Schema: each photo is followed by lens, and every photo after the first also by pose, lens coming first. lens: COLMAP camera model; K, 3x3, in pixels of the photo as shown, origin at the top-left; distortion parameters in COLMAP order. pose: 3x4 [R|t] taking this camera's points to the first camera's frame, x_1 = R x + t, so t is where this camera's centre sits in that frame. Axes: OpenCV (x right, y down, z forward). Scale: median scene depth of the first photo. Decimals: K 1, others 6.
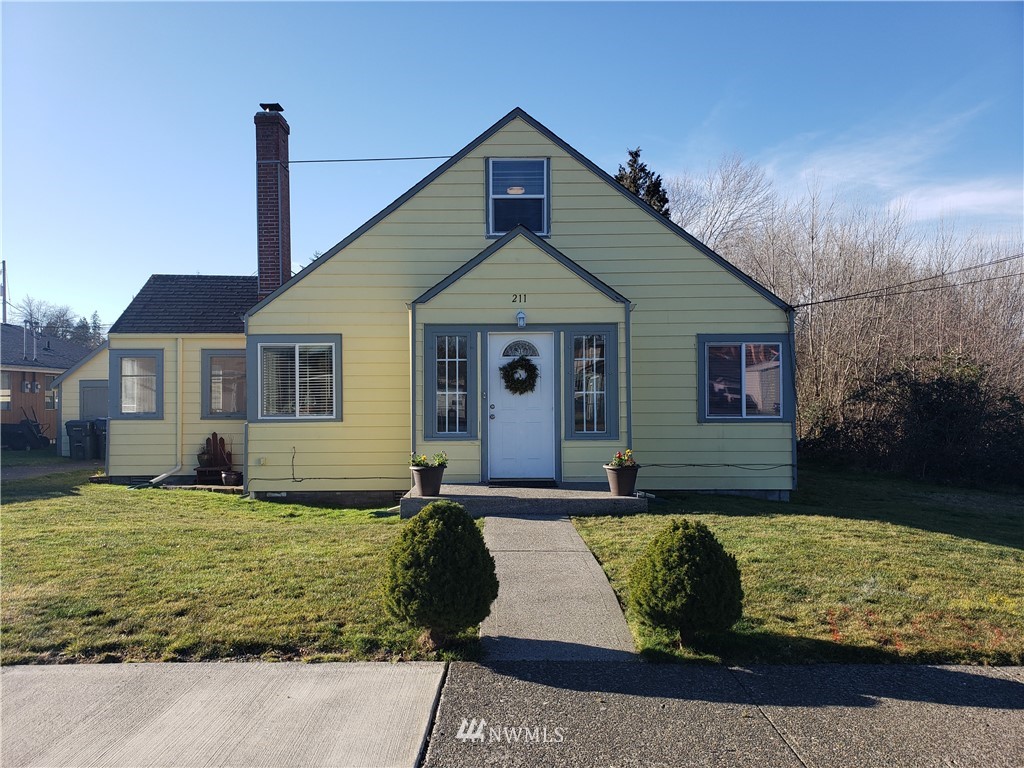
lens RADIAL K [[752.9, 0, 482.7], [0, 752.9, 387.1], [0, 0, 1]] dist [0.219358, -0.323986]
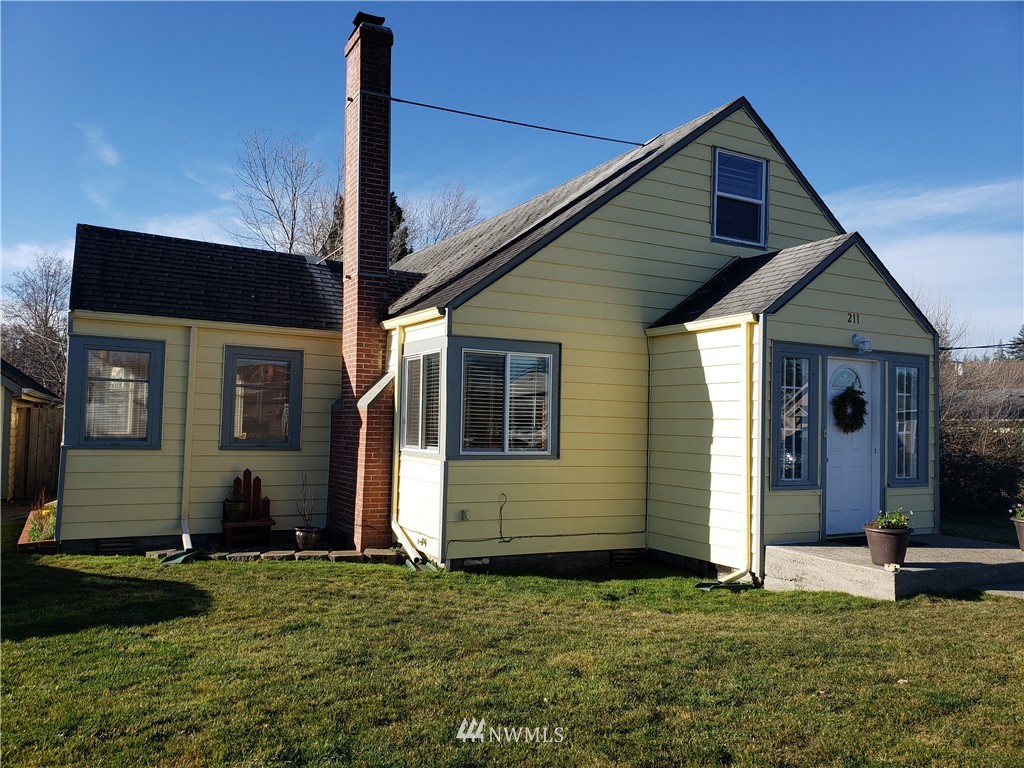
lens RADIAL K [[752.9, 0, 482.7], [0, 752.9, 387.1], [0, 0, 1]] dist [0.219358, -0.323986]
pose [[0.875677, 0.047767, 0.480529, -0.613191], [-0.036055, 0.998785, -0.033579, 0.001928], [-0.481549, 0.012079, 0.876336, 0.378878]]
